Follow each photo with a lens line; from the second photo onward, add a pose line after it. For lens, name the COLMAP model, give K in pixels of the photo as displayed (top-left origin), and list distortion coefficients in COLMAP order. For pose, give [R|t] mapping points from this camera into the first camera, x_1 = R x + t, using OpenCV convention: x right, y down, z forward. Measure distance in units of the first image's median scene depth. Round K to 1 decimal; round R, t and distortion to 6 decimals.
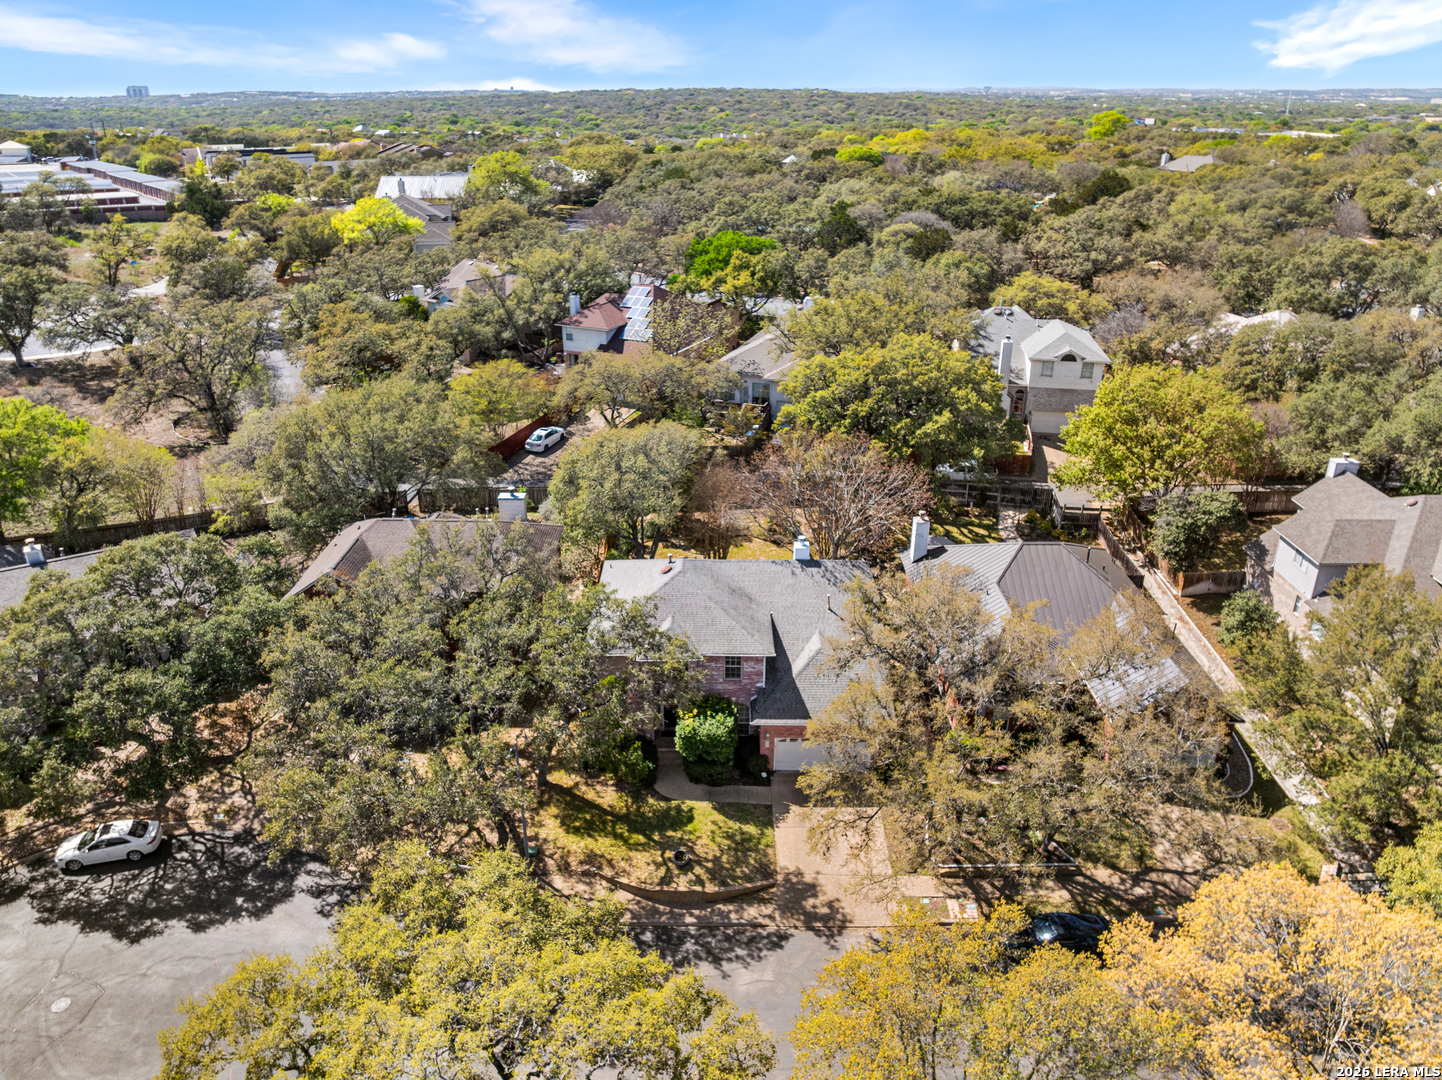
lens RADIAL K [[1025.5, 0, 721.0], [0, 1025.5, 540.0], [0, 0, 1]] dist [-0.045492, 0.000741]
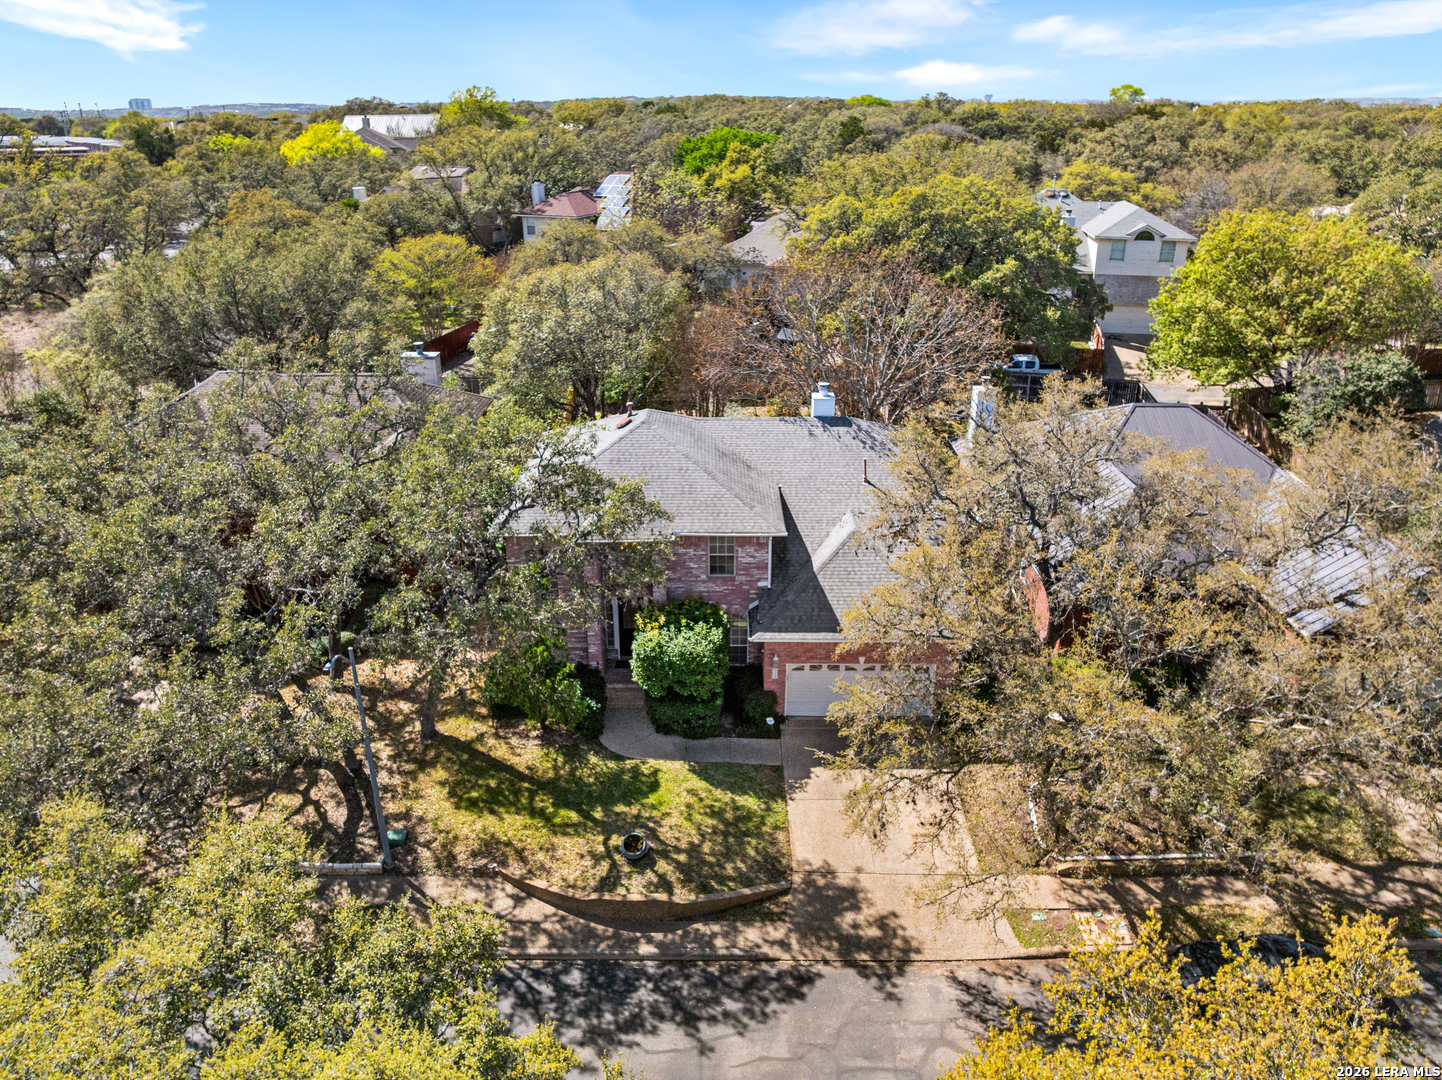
lens RADIAL K [[1019.1, 0, 721.0], [0, 1019.1, 540.0], [0, 0, 1]] dist [-0.057389, 0.023683]
pose [[0.999989, -0.003489, -0.003249, 0.014685], [0.003441, 0.999885, -0.014757, 0.136263], [0.003300, 0.014745, 0.999886, 0.388463]]
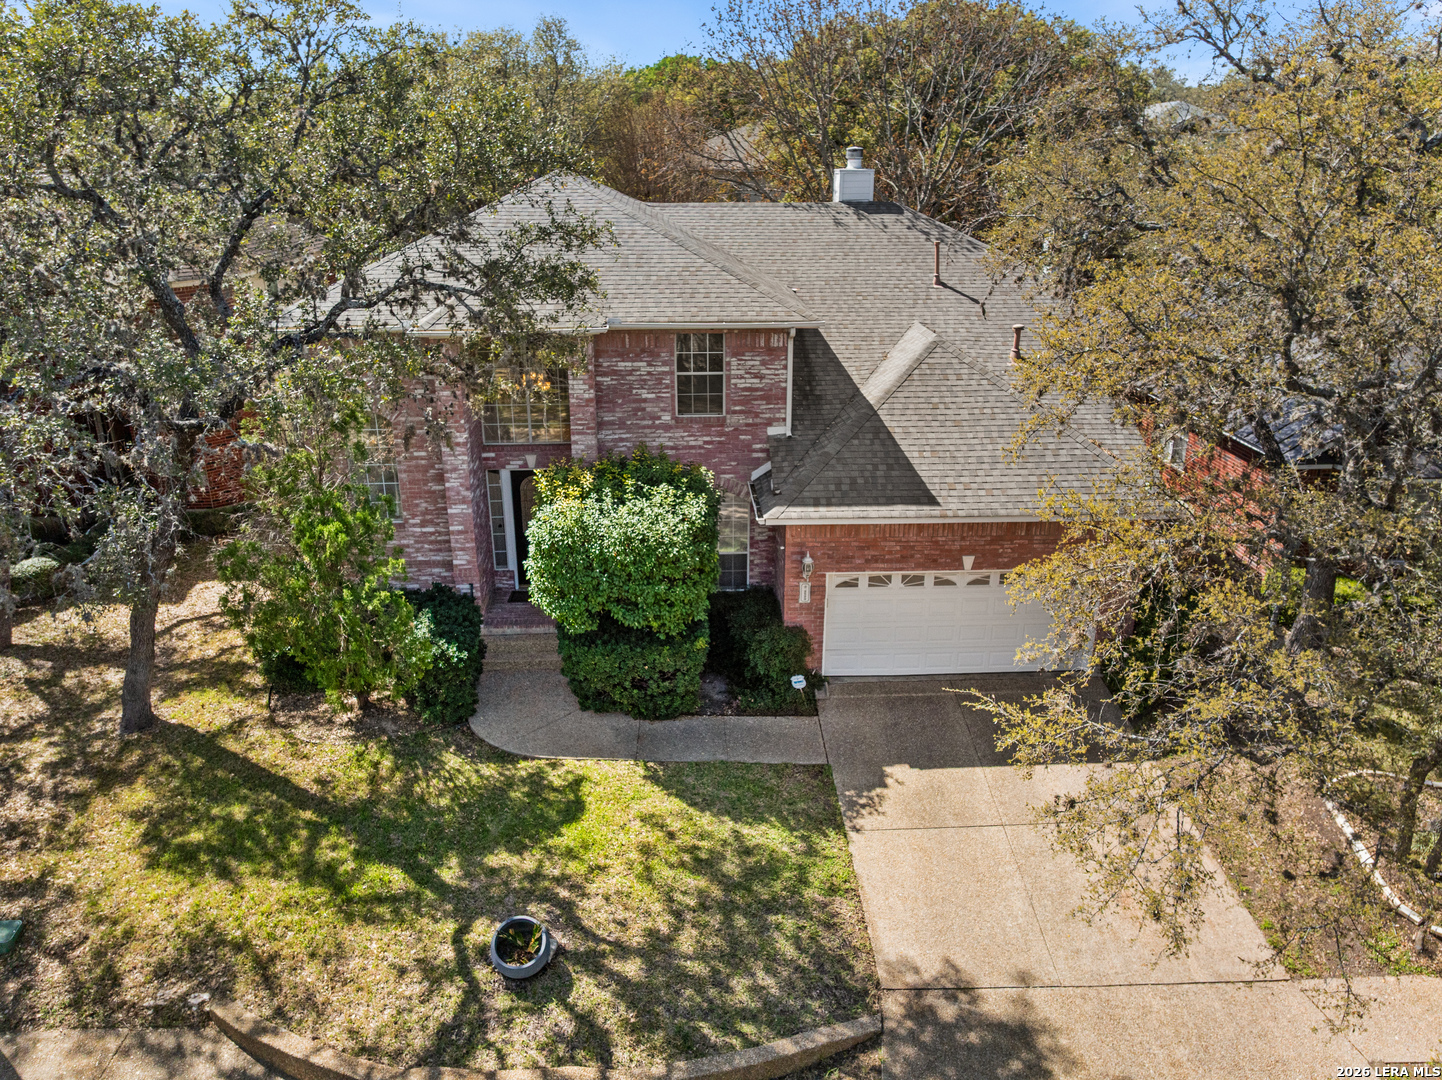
lens RADIAL K [[1019.1, 0, 721.0], [0, 1019.1, 540.0], [0, 0, 1]] dist [-0.057389, 0.023683]
pose [[0.998823, -0.020099, 0.044140, 0.002653], [0.022608, 0.998113, -0.057097, 0.220132], [-0.042909, 0.058028, 0.997392, 0.723440]]
